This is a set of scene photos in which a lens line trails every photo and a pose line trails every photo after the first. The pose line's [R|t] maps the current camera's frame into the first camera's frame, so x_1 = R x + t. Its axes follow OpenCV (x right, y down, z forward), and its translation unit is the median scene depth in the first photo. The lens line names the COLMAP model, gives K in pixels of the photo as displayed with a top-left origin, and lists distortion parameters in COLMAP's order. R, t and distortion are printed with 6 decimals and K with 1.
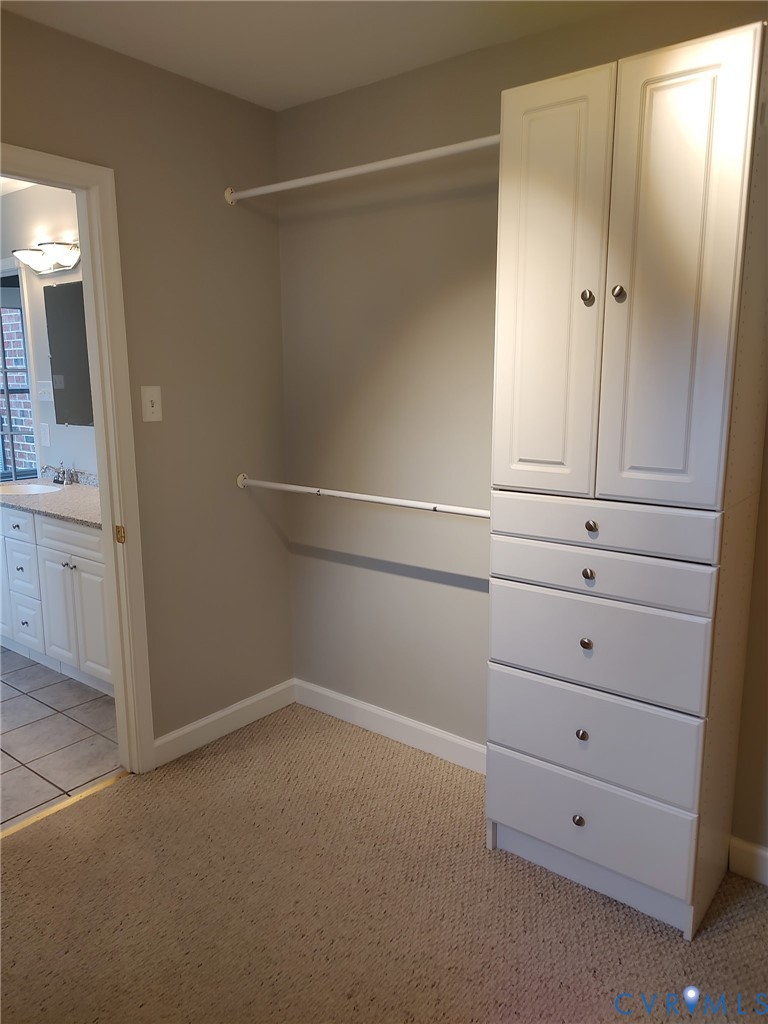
lens RADIAL K [[725.9, 0, 394.7], [0, 725.9, 506.0], [0, 0, 1]] dist [0.011622, -0.025692]
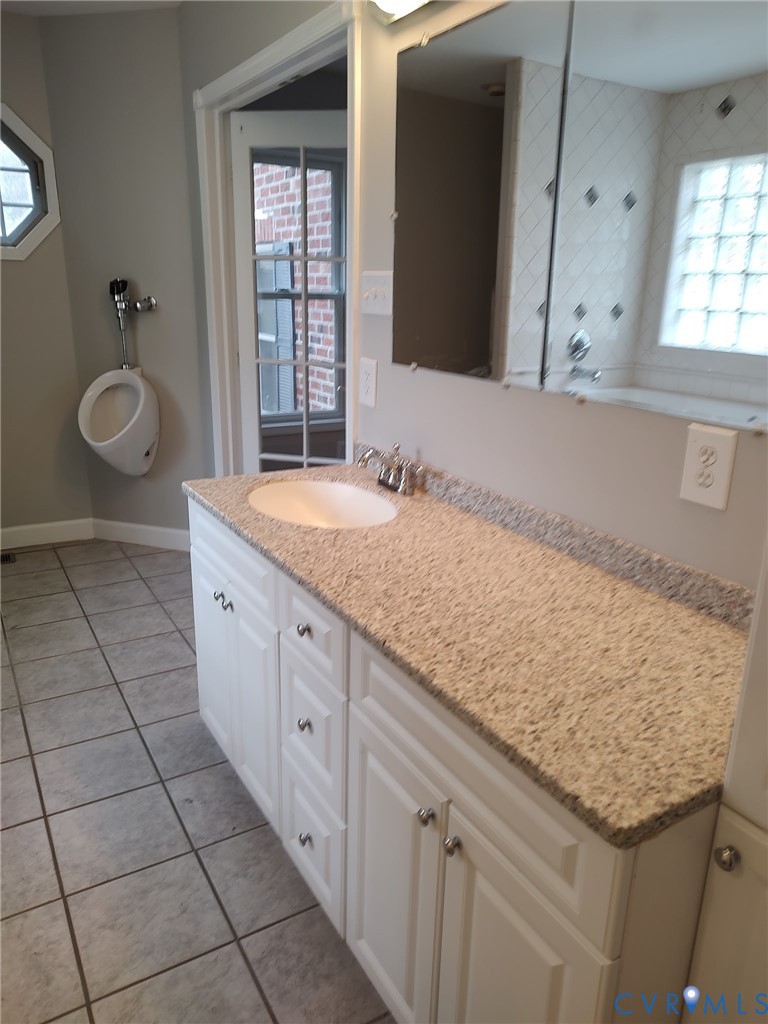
lens RADIAL K [[725.9, 0, 381.4], [0, 725.9, 519.5], [0, 0, 1]] dist [0.011622, -0.025692]
pose [[0.927376, 0.133684, -0.349431, -0.291226], [-0.088288, 0.985801, 0.142832, -0.079804], [0.363564, -0.101609, 0.926011, 0.541048]]
